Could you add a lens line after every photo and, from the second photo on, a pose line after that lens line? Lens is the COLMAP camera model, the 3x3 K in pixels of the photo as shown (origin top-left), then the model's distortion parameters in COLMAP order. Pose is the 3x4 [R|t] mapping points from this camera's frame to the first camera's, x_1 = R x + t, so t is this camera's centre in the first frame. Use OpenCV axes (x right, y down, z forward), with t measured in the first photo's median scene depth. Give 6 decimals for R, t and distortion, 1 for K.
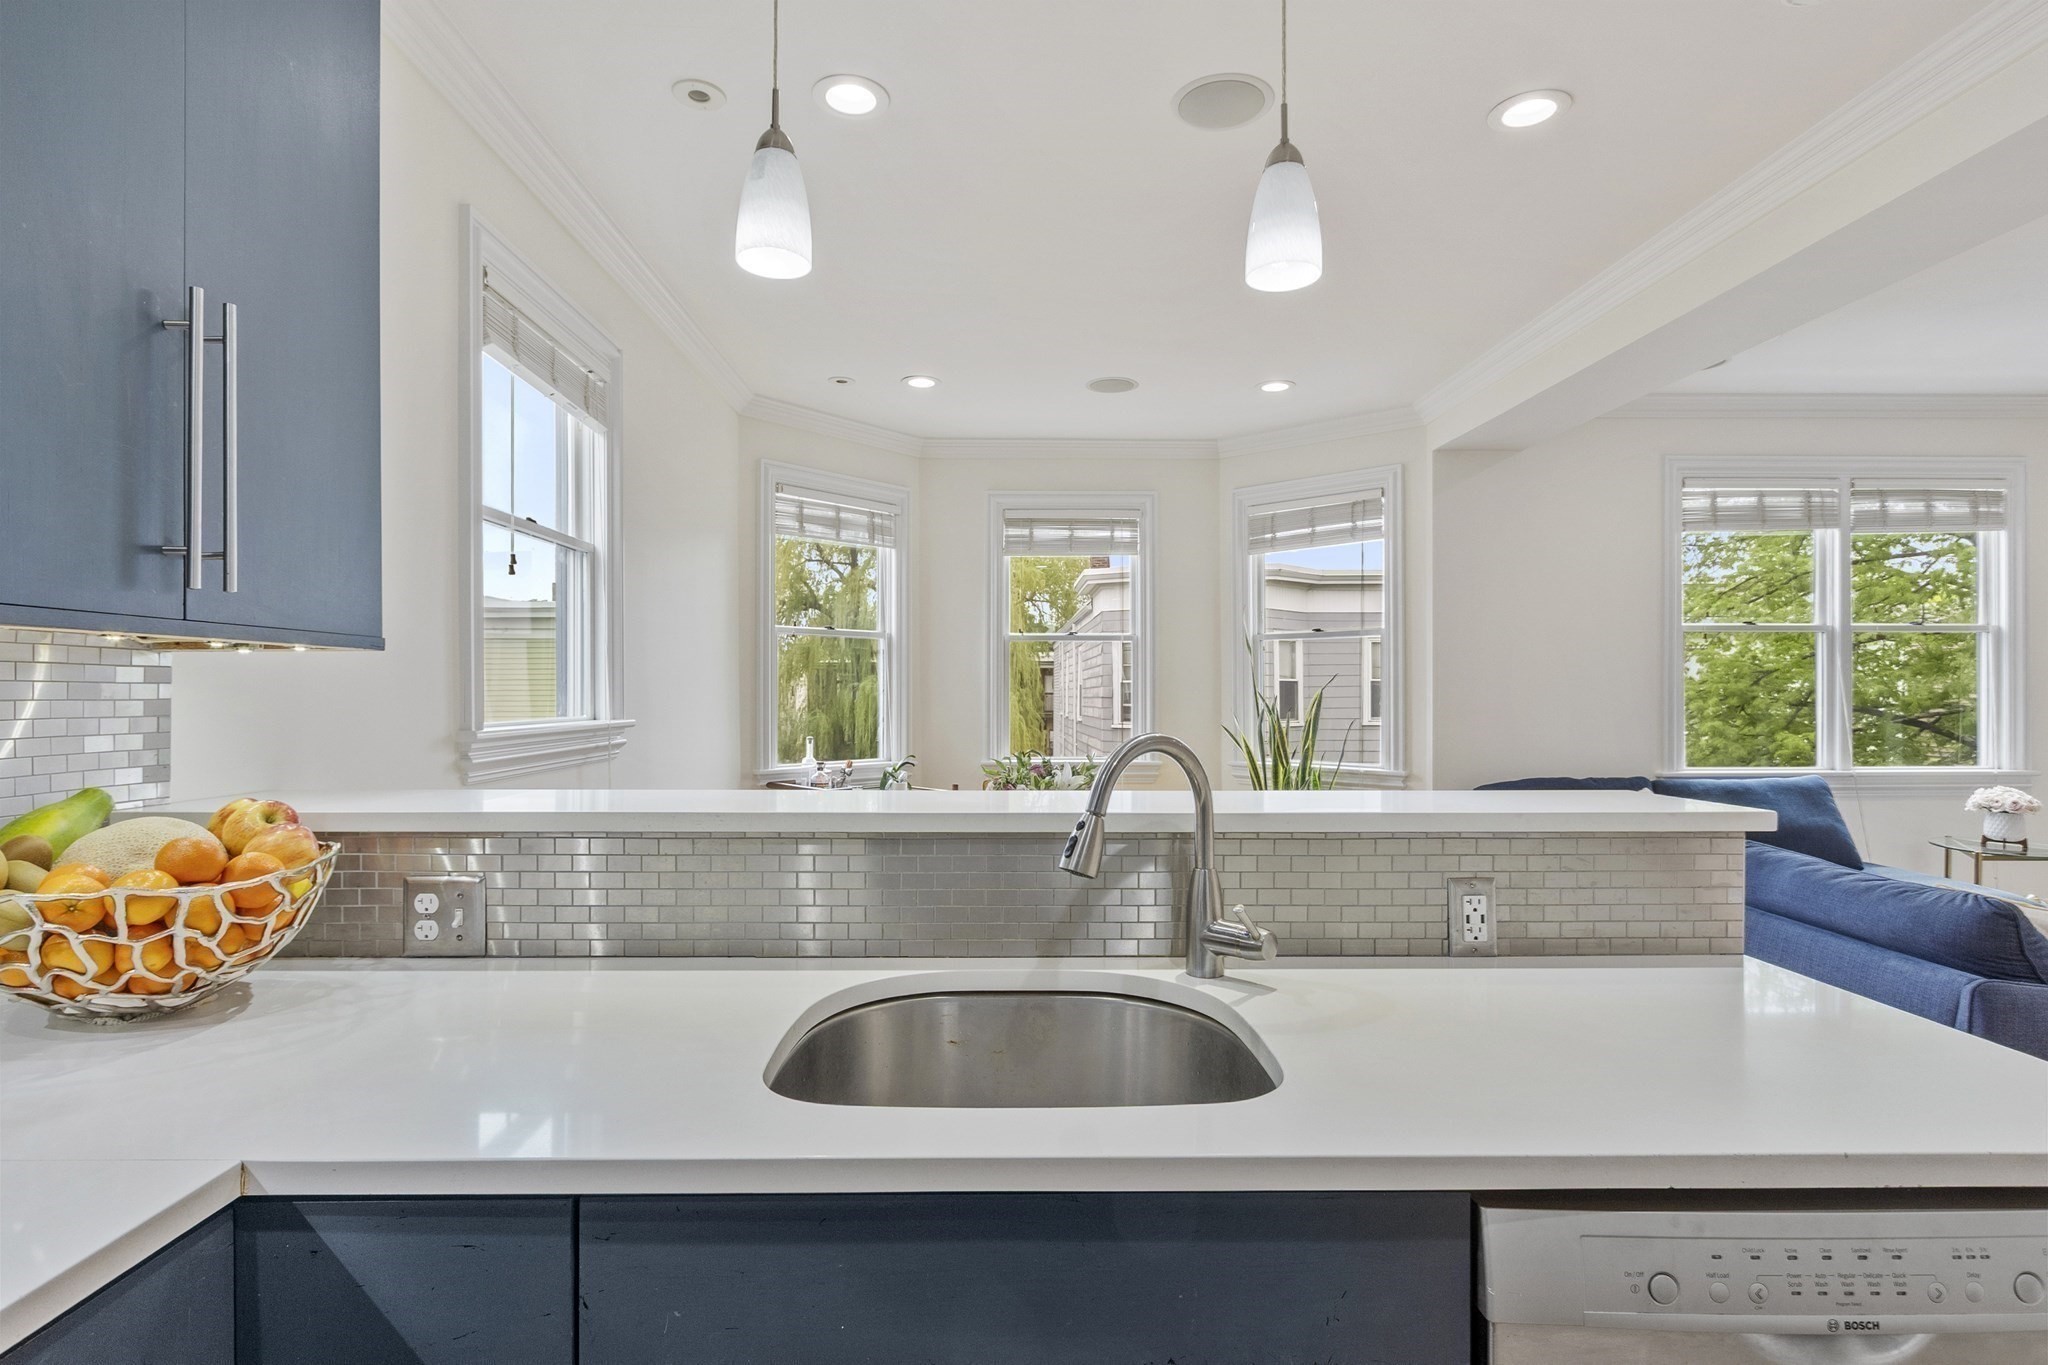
lens RADIAL K [[1017.3, 0, 1019.3], [0, 1017.3, 692.0], [0, 0, 1]] dist [0.001426, -0.000426]
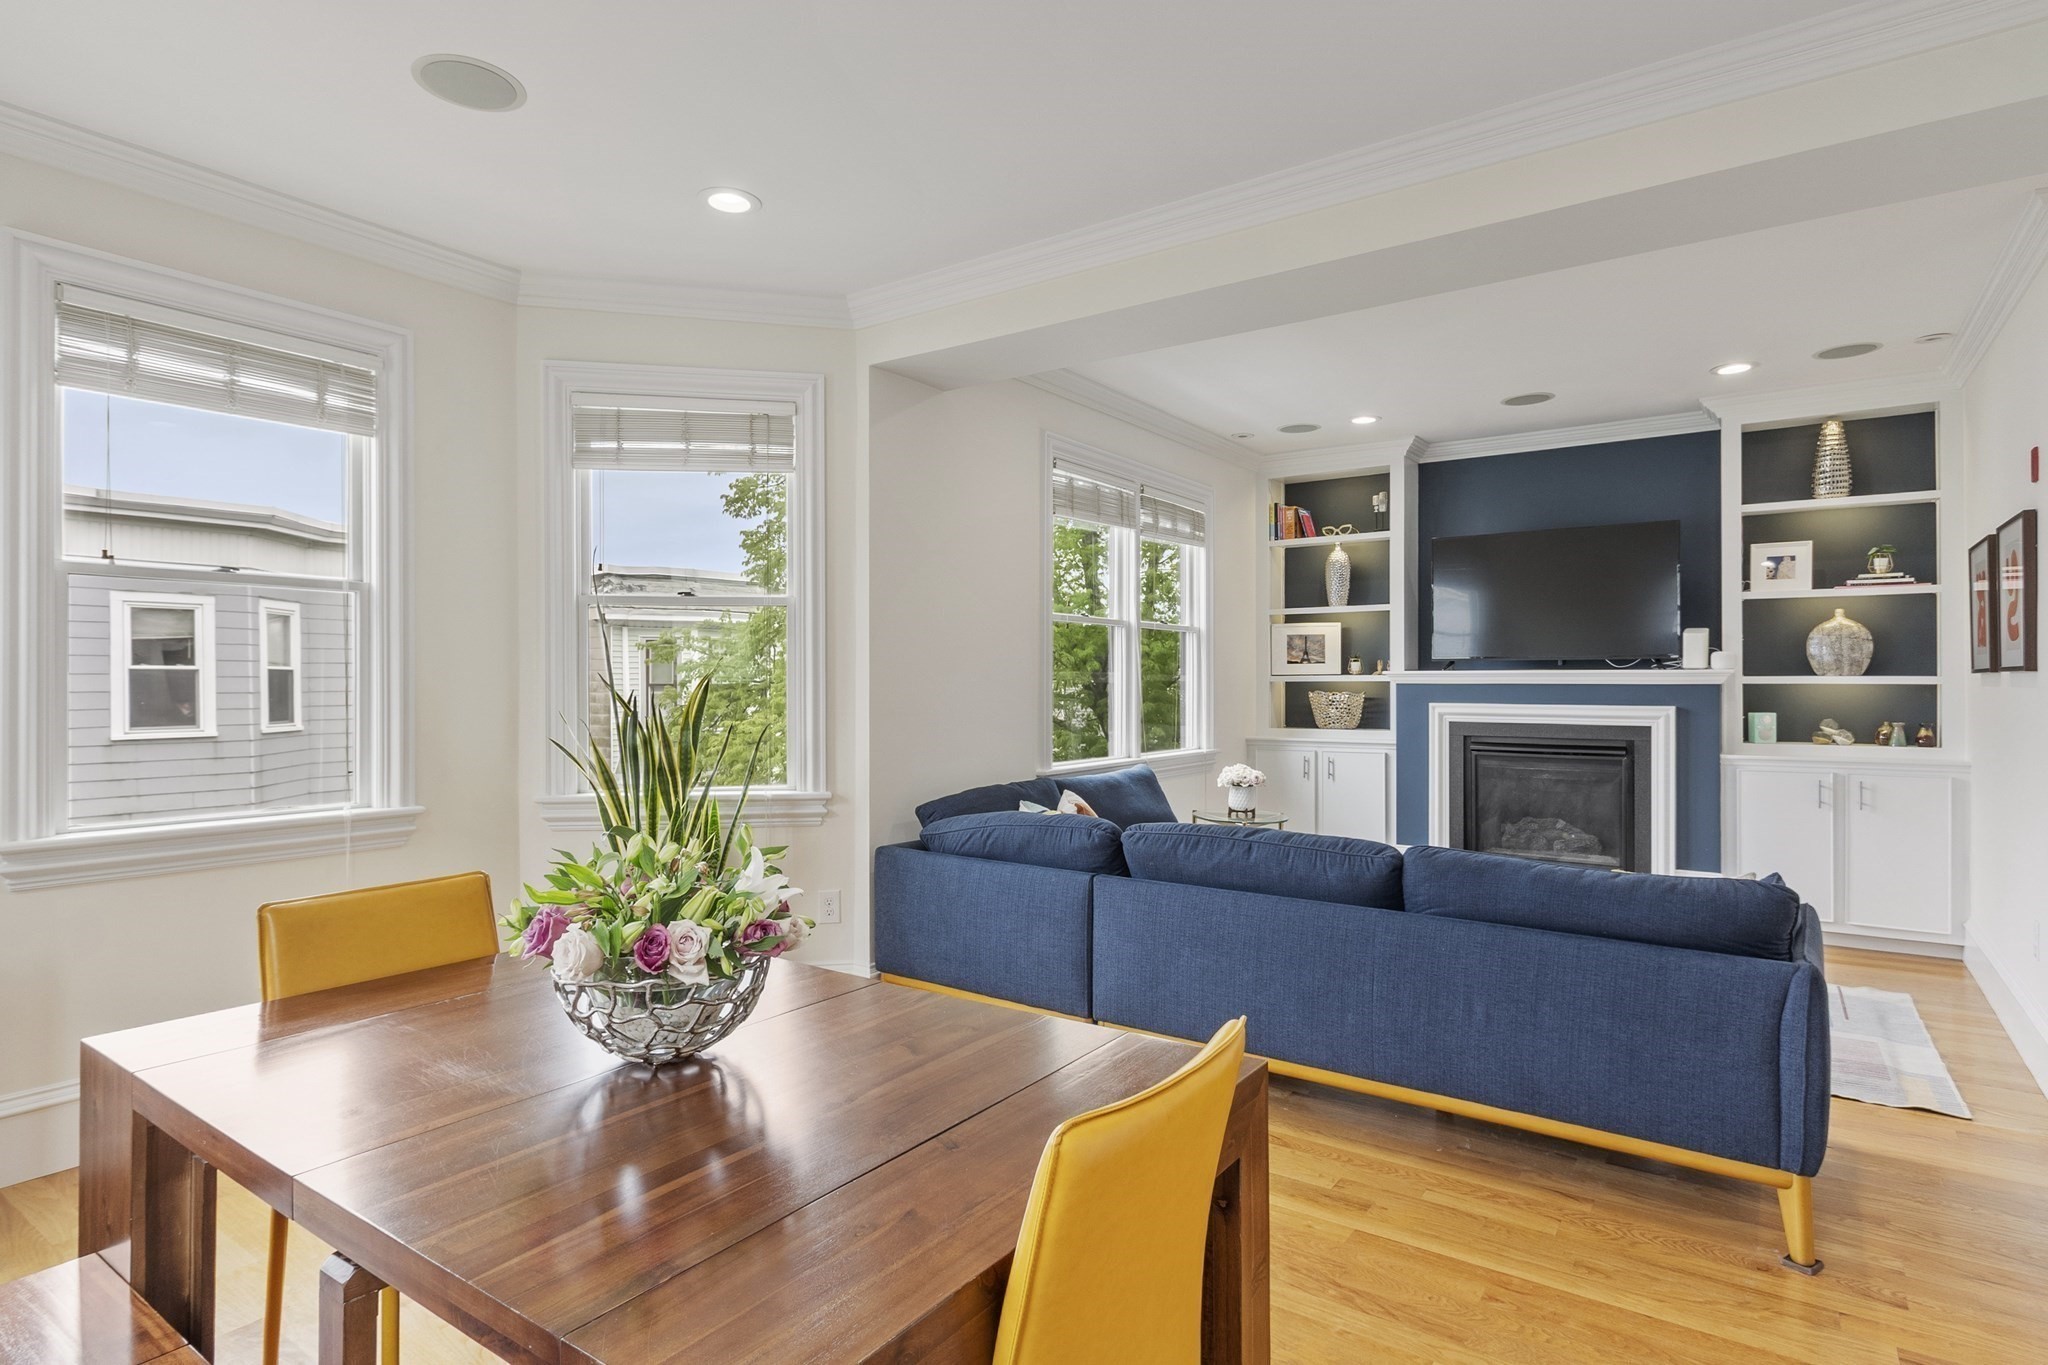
lens RADIAL K [[1068.7, 0, 1013.8], [0, 1068.7, 683.9], [0, 0, 1]] dist [0.000971, -0.000339]
pose [[0.598086, -0.000733, 0.801432, -0.167776], [0.001525, 0.999999, -0.000223, -0.000055], [-0.801431, 0.001355, 0.598086, 0.438466]]
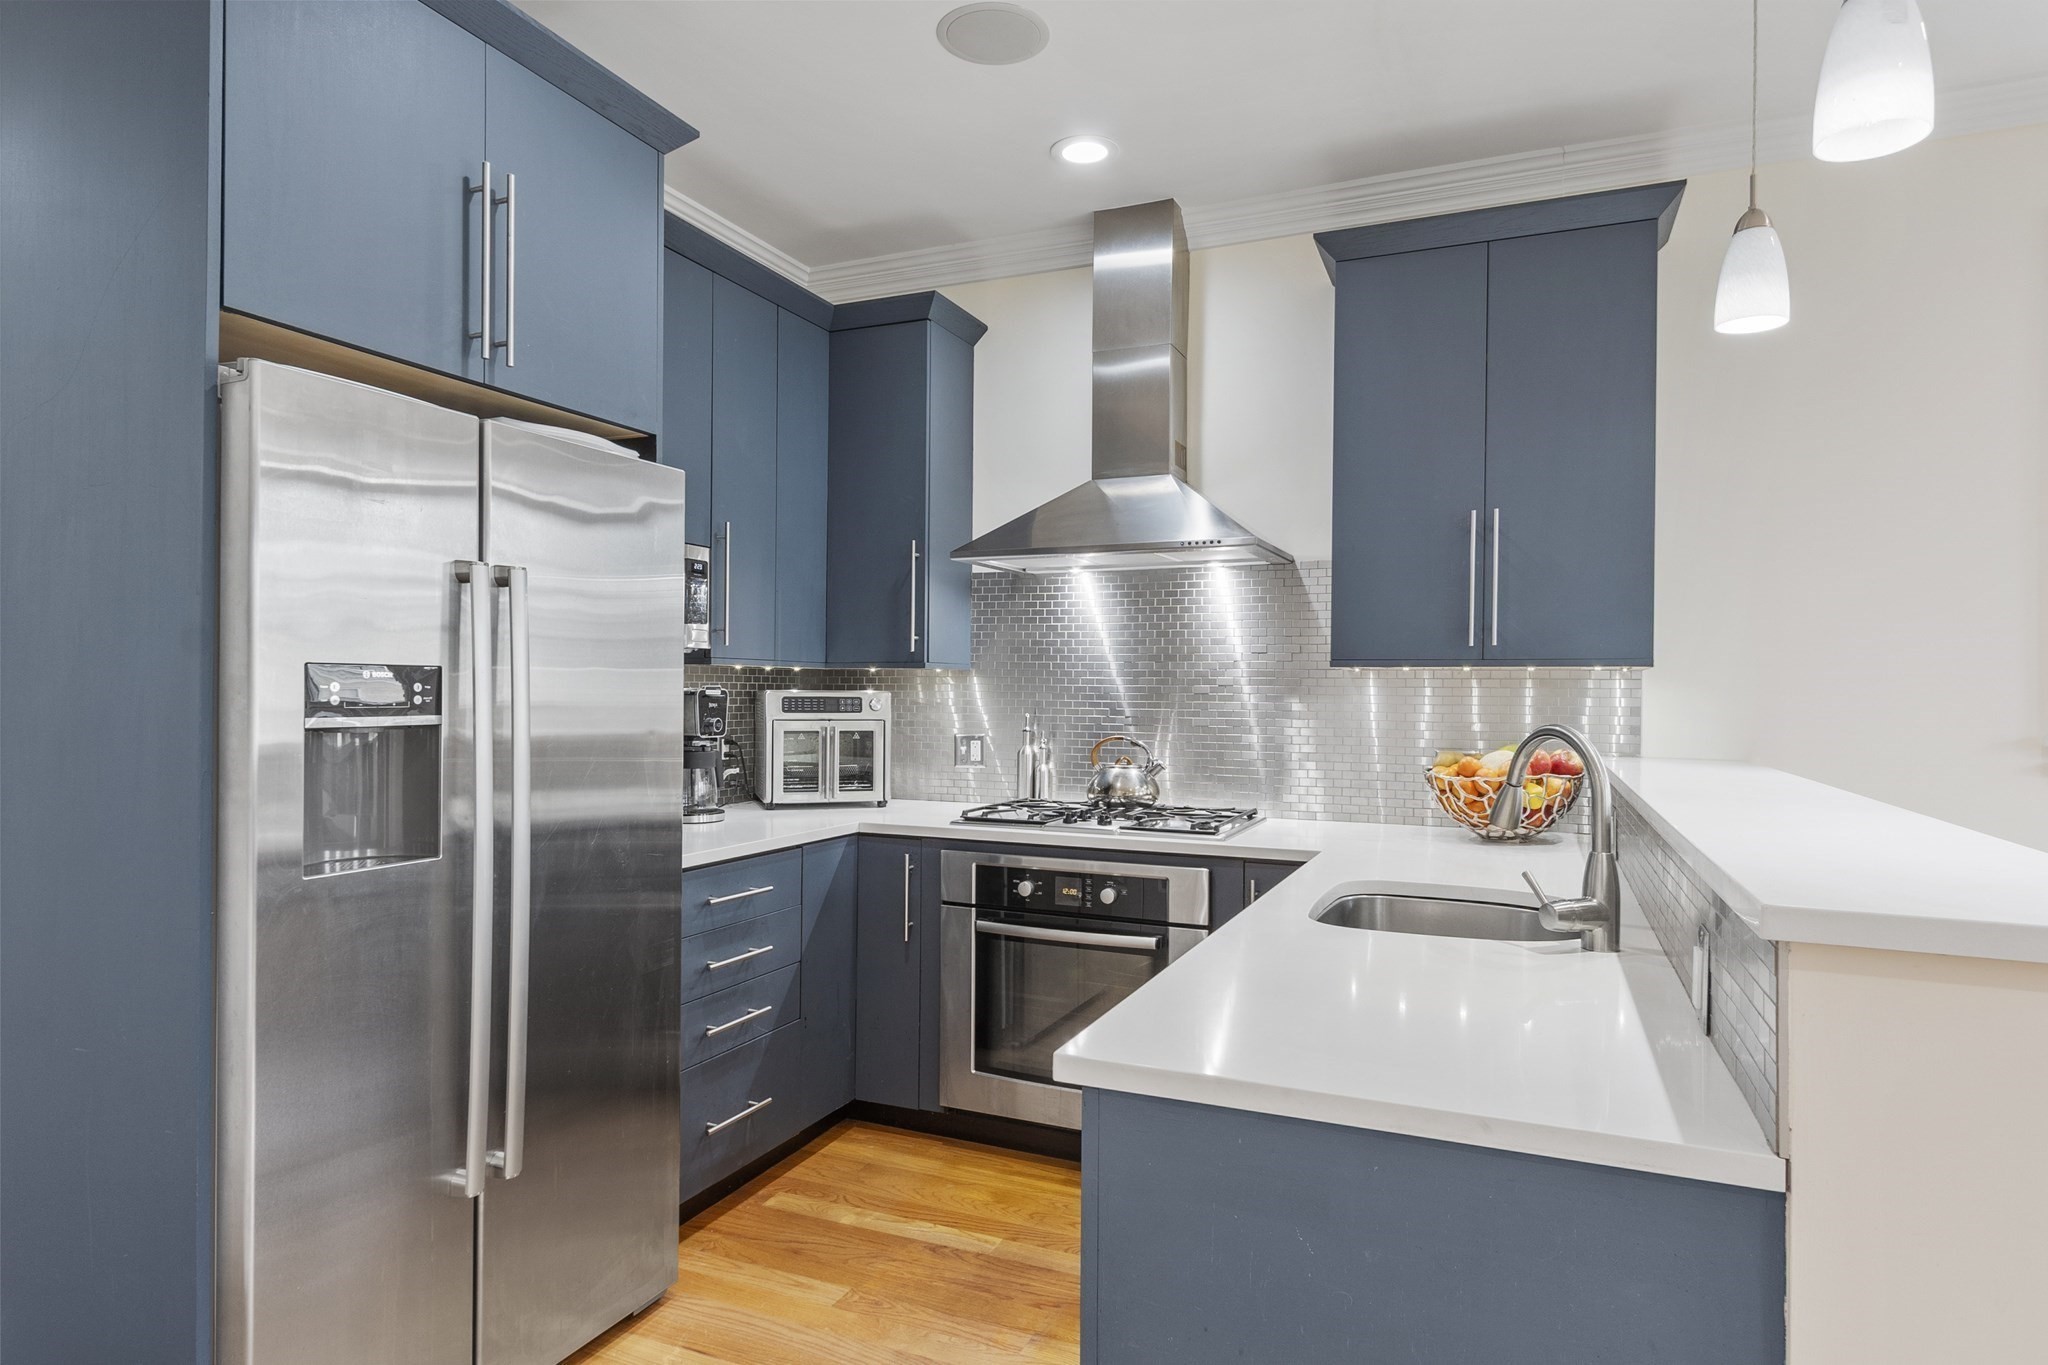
lens RADIAL K [[1170.9, 0, 1016.9], [0, 1170.9, 692.8], [0, 0, 1]] dist [0.011415, 0.000422]
pose [[-0.418907, -0.001944, -0.908027, 0.447375], [-0.007254, 0.999973, 0.001206, 0.000954], [0.908000, 0.007092, -0.418910, 0.267847]]
